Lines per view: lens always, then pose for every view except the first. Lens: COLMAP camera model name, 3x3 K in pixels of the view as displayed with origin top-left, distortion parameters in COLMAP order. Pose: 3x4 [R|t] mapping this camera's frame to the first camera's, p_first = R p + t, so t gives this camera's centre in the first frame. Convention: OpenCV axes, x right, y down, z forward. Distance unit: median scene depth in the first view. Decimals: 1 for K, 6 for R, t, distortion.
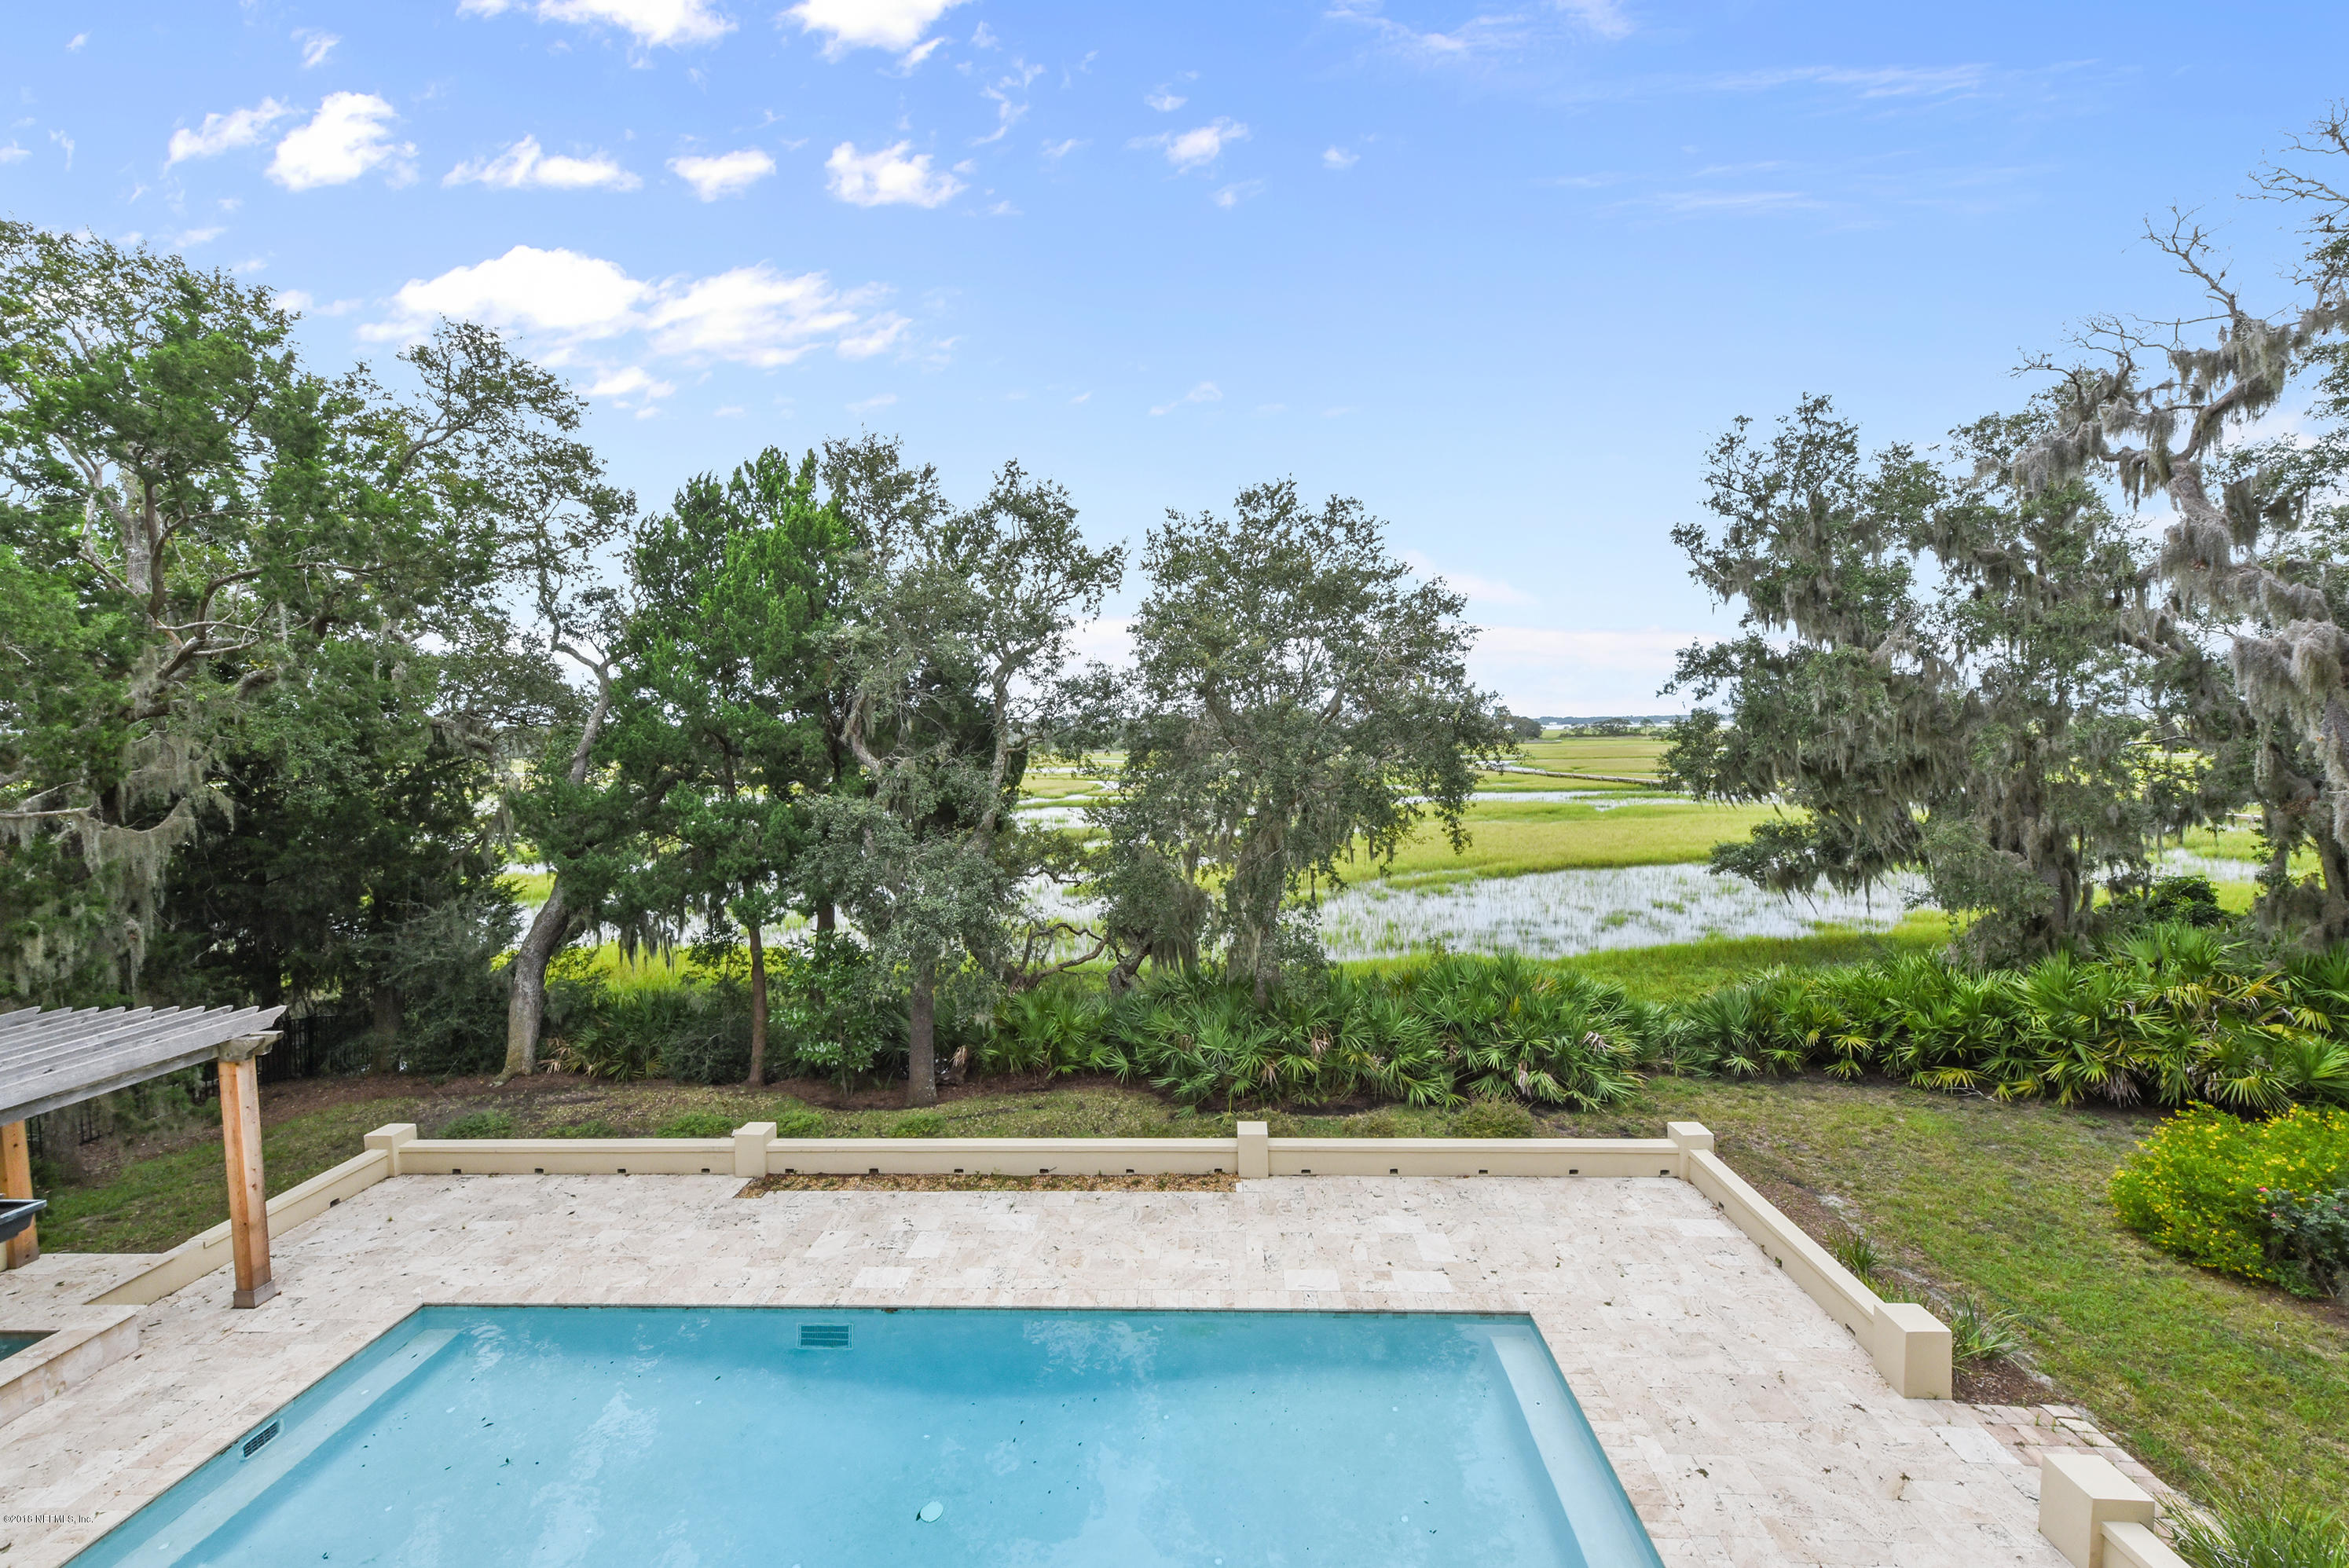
lens RADIAL K [[943.3, 0, 1217.3], [0, 943.3, 789.5], [0, 0, 1]] dist [0.001495, 0.000574]
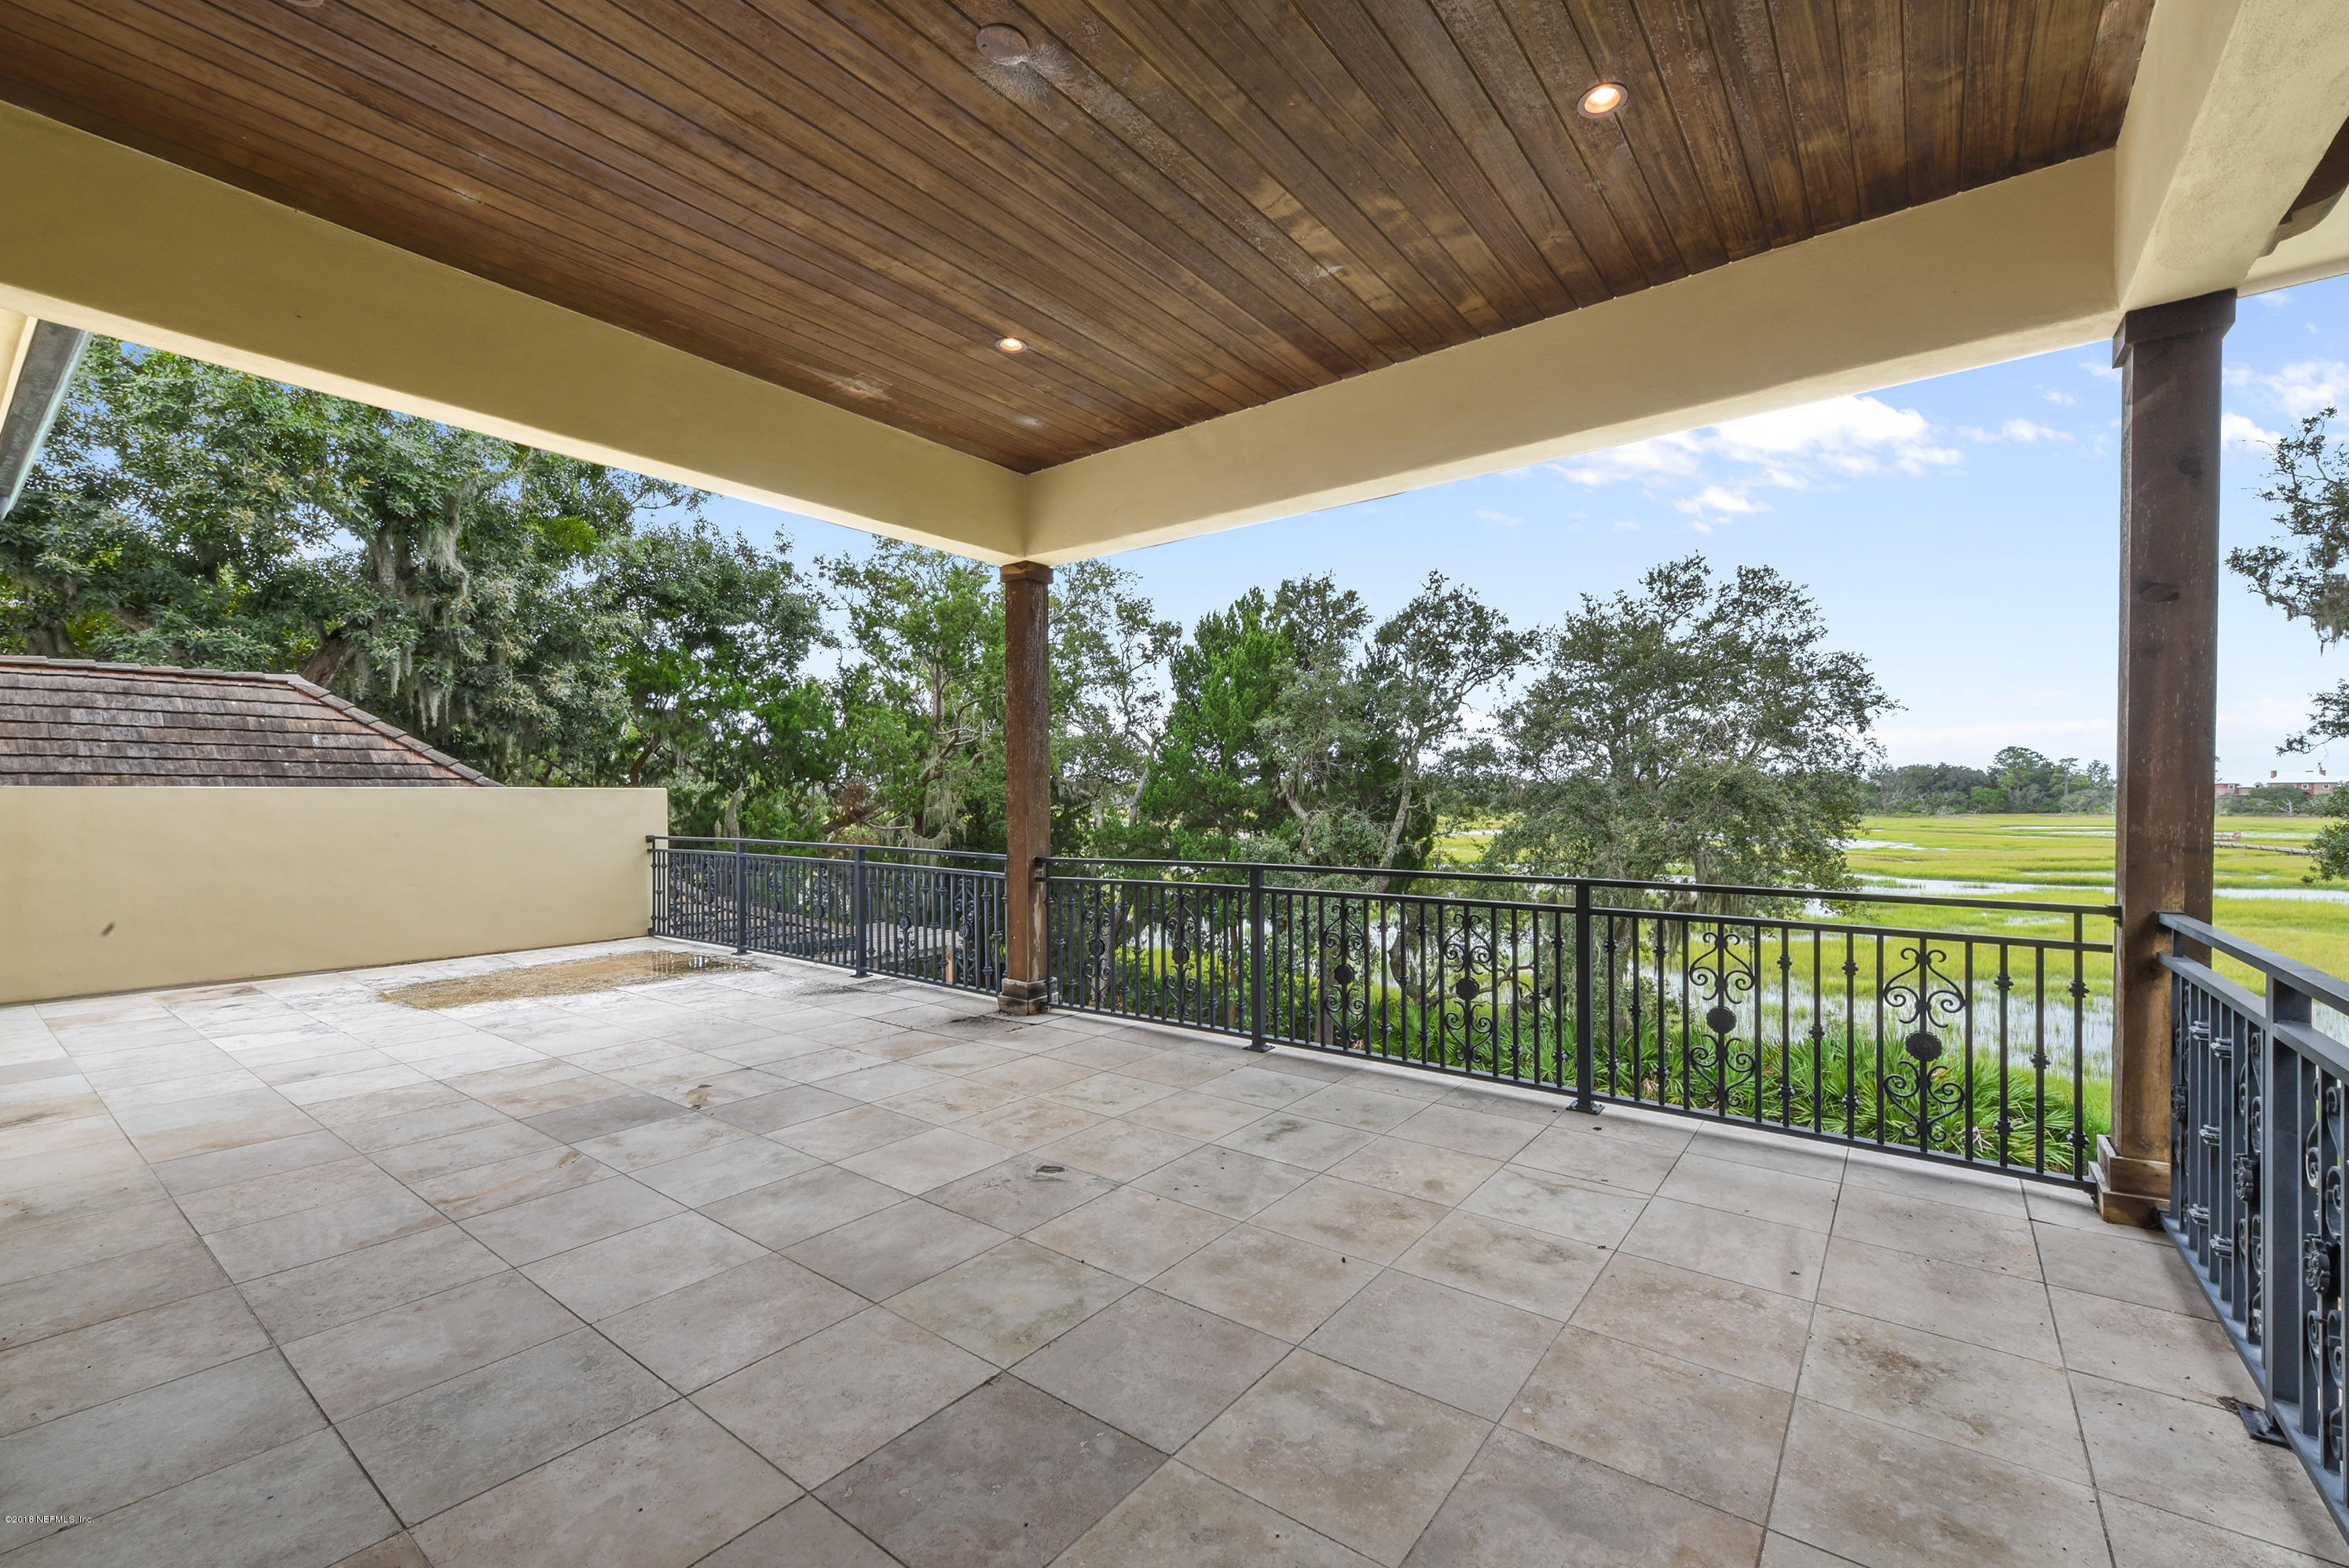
lens RADIAL K [[943.3, 0, 1212.0], [0, 943.3, 782.5], [0, 0, 1]] dist [0.001495, 0.000574]
pose [[0.831713, 0.009207, -0.555129, 0.255743], [-0.046903, 0.997453, -0.053728, 0.003697], [0.553220, 0.070724, 0.830027, -0.174181]]
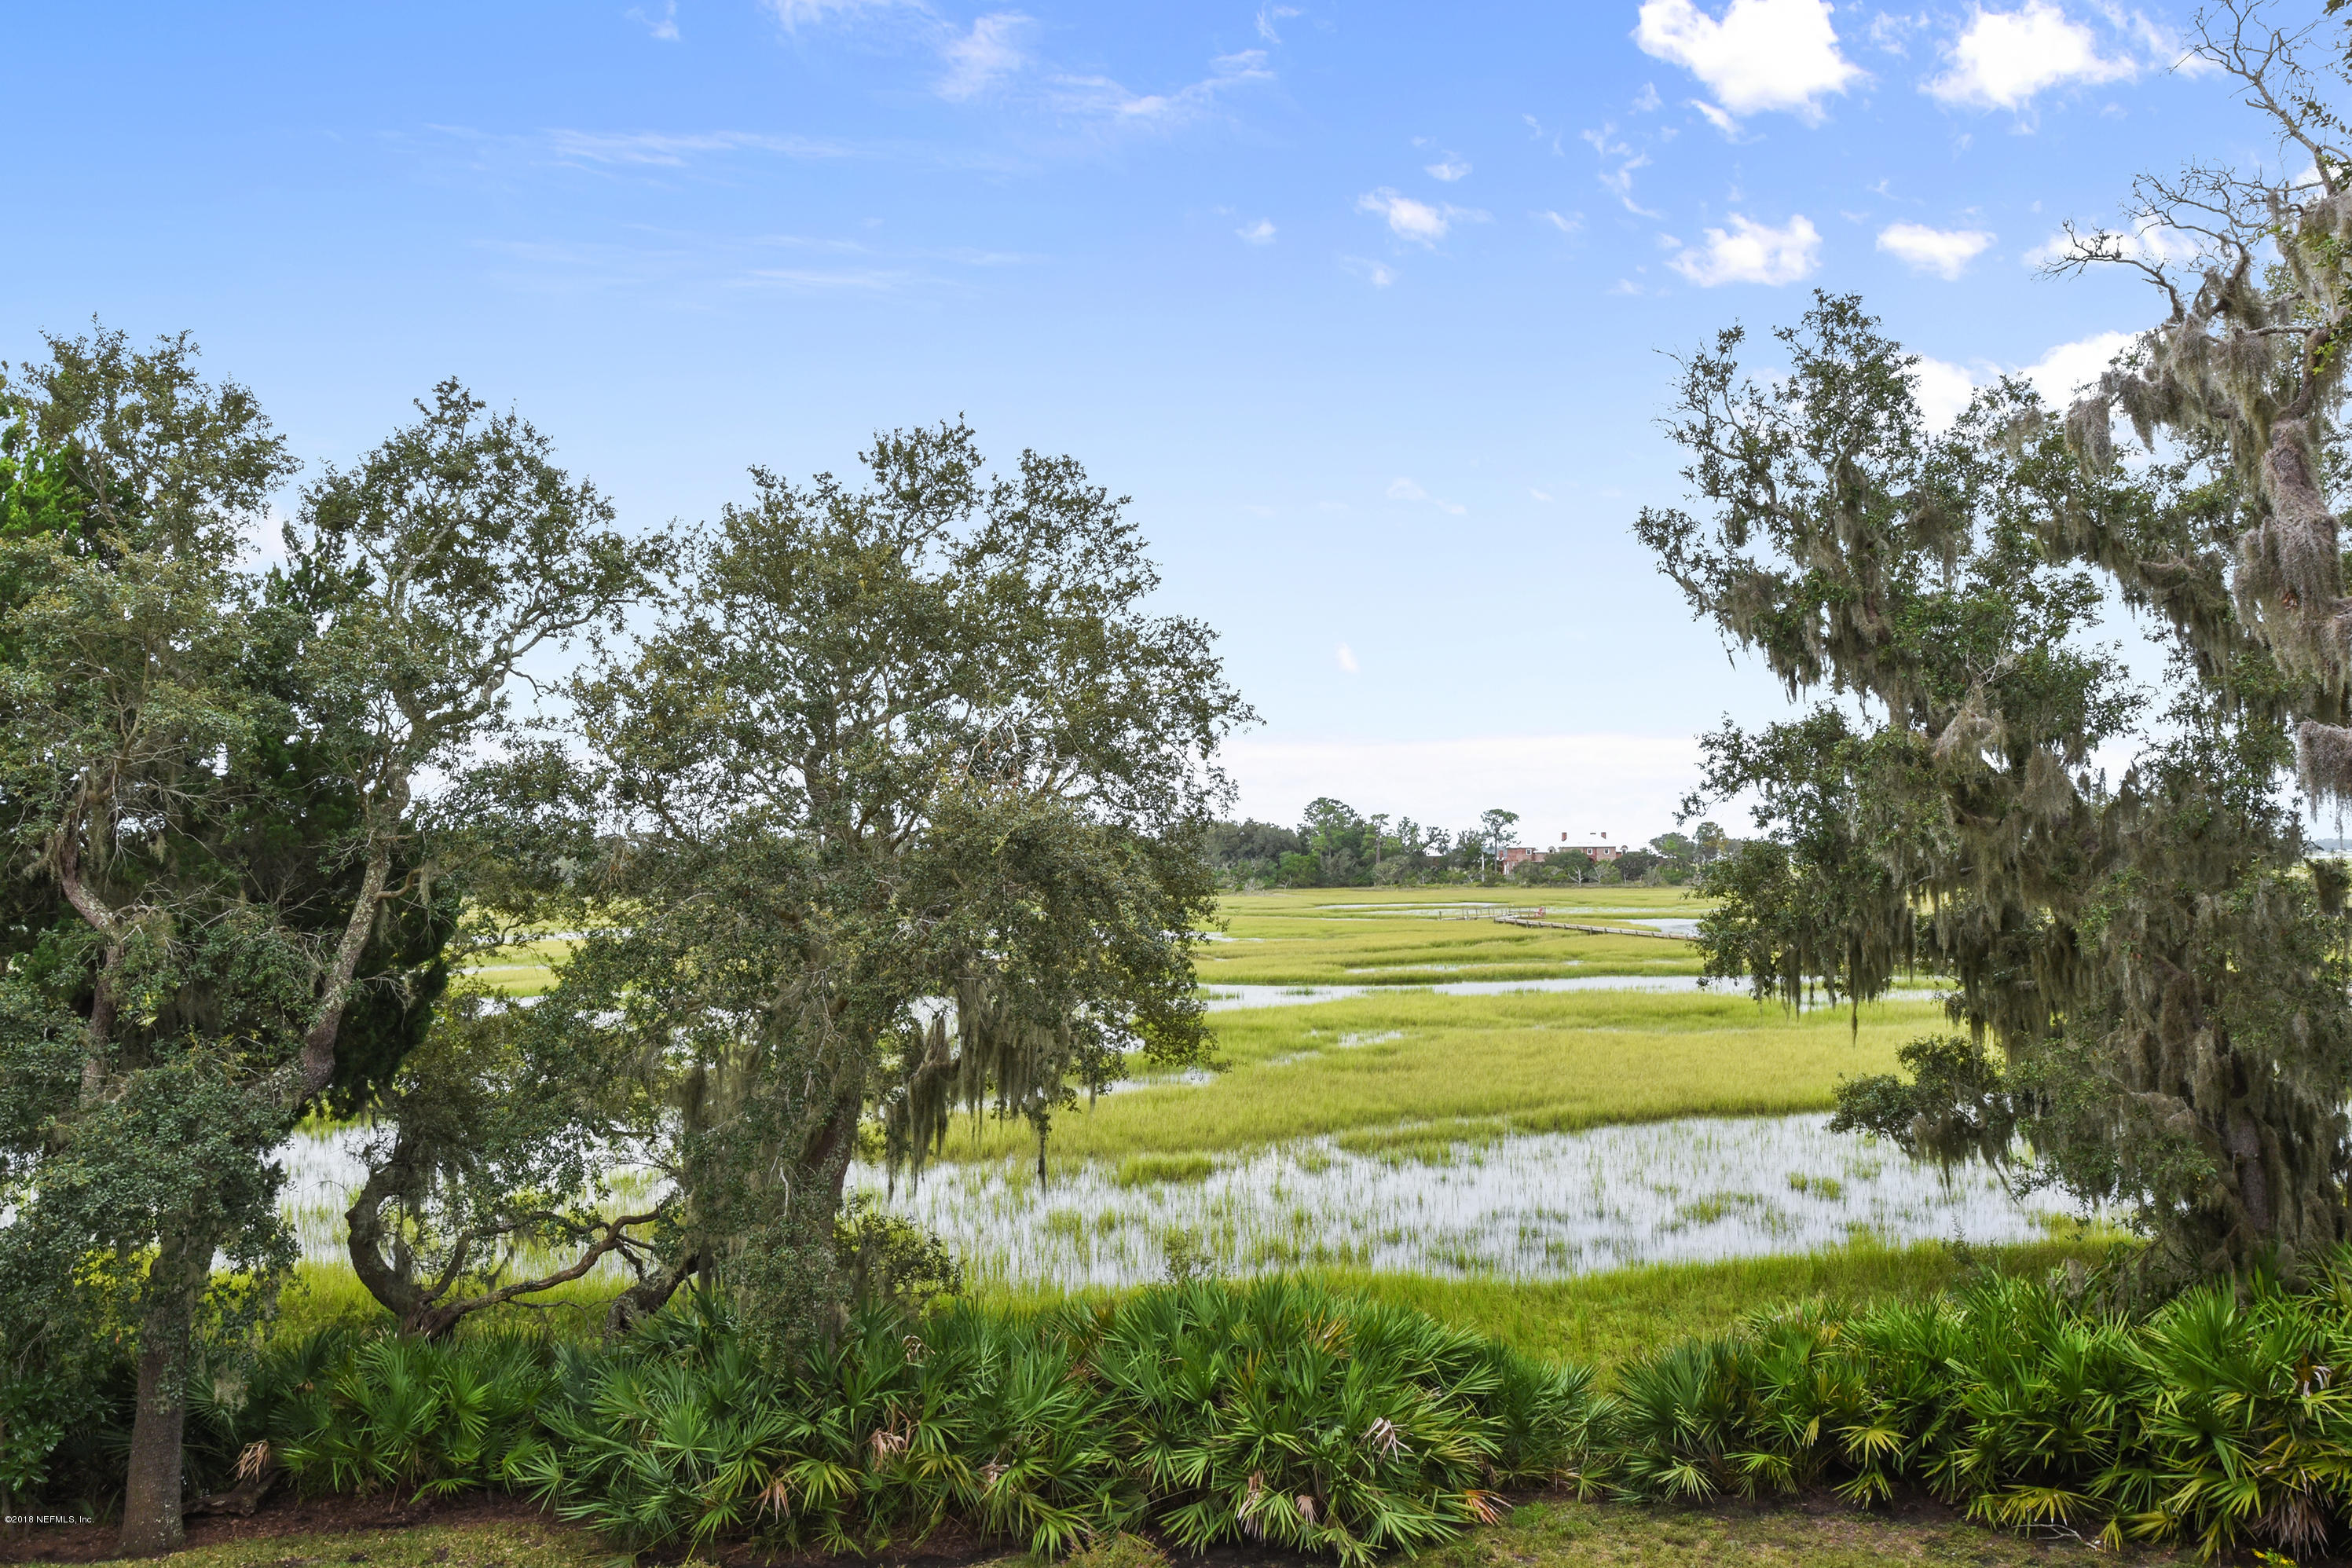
lens RADIAL K [[1704.6, 0, 1175.6], [0, 1704.6, 855.8], [0, 0, 1]] dist [0.005256, -0.001873]
pose [[0.999727, 0.010549, 0.020831, 0.227539], [-0.009182, 0.997865, -0.064665, -0.004921], [-0.021469, 0.064456, 0.997690, -0.009722]]
